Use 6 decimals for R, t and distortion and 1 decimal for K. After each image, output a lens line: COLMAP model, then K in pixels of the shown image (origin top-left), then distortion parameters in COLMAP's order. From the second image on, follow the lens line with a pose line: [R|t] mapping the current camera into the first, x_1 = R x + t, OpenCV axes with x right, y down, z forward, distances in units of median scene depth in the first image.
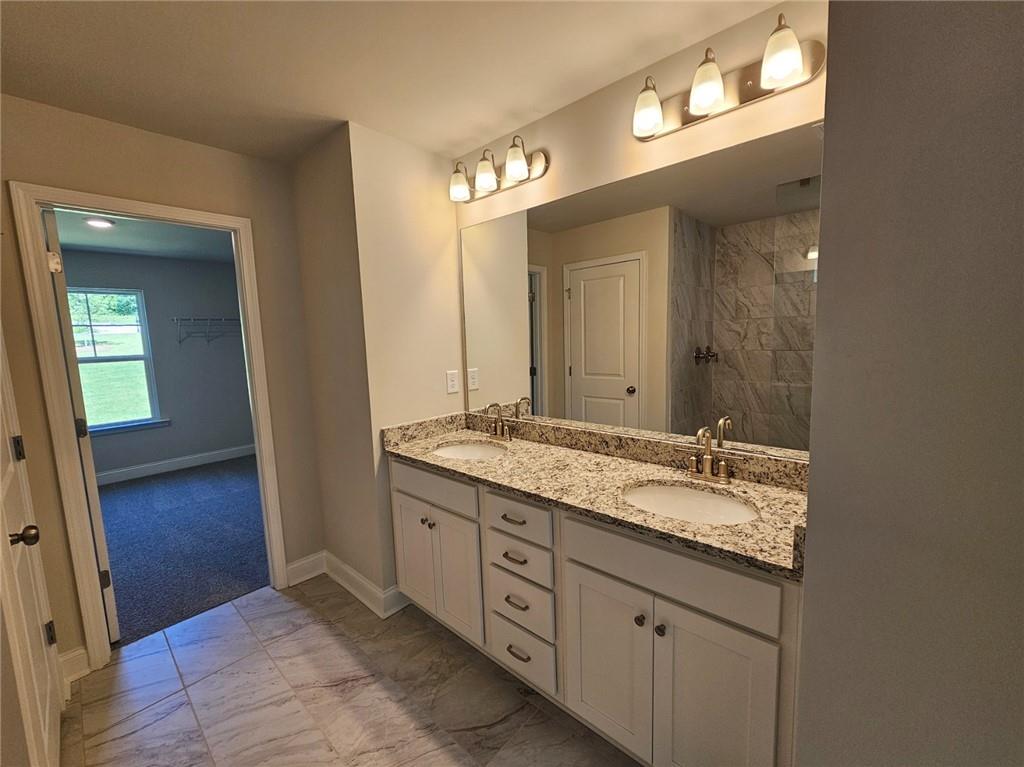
lens RADIAL K [[418.2, 0, 511.8], [0, 418.2, 377.2], [0, 0, 1]] dist [0.004825, 0.000454]
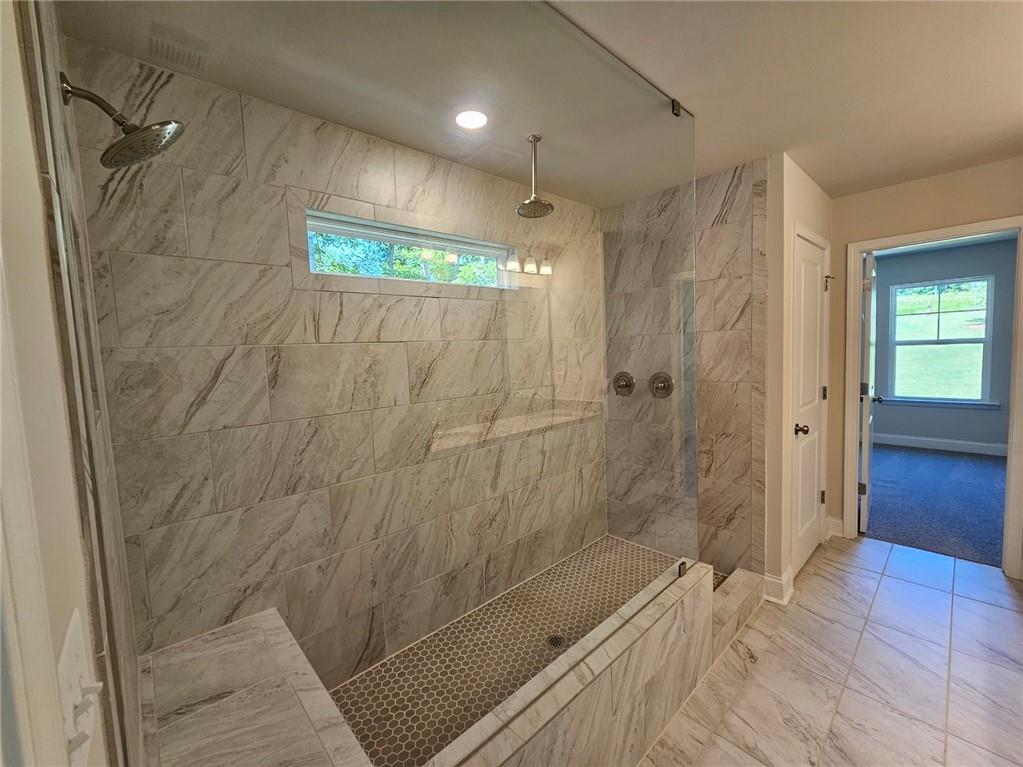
lens RADIAL K [[417.8, 0, 512.5], [0, 417.8, 378.1], [0, 0, 1]] dist [0.004825, 0.000454]
pose [[-0.077902, 0.110428, -0.990826, 0.357570], [-0.057478, 0.991696, 0.115044, -0.010876], [0.995303, 0.065913, -0.070908, -0.108029]]
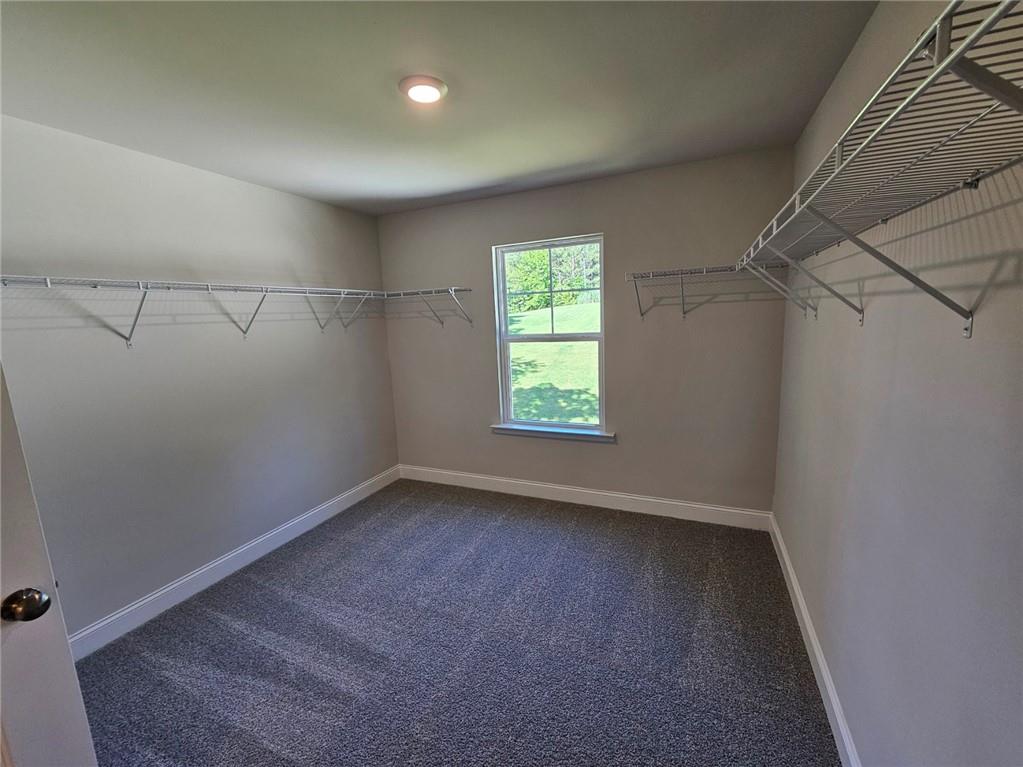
lens RADIAL K [[417.8, 0, 513.6], [0, 417.8, 383.9], [0, 0, 1]] dist [0.004825, 0.000454]
pose [[0.330236, 0.172751, -0.927956, -0.403484], [-0.065297, 0.984935, 0.160121, -0.102623], [0.941637, 0.007715, 0.336541, 0.921067]]
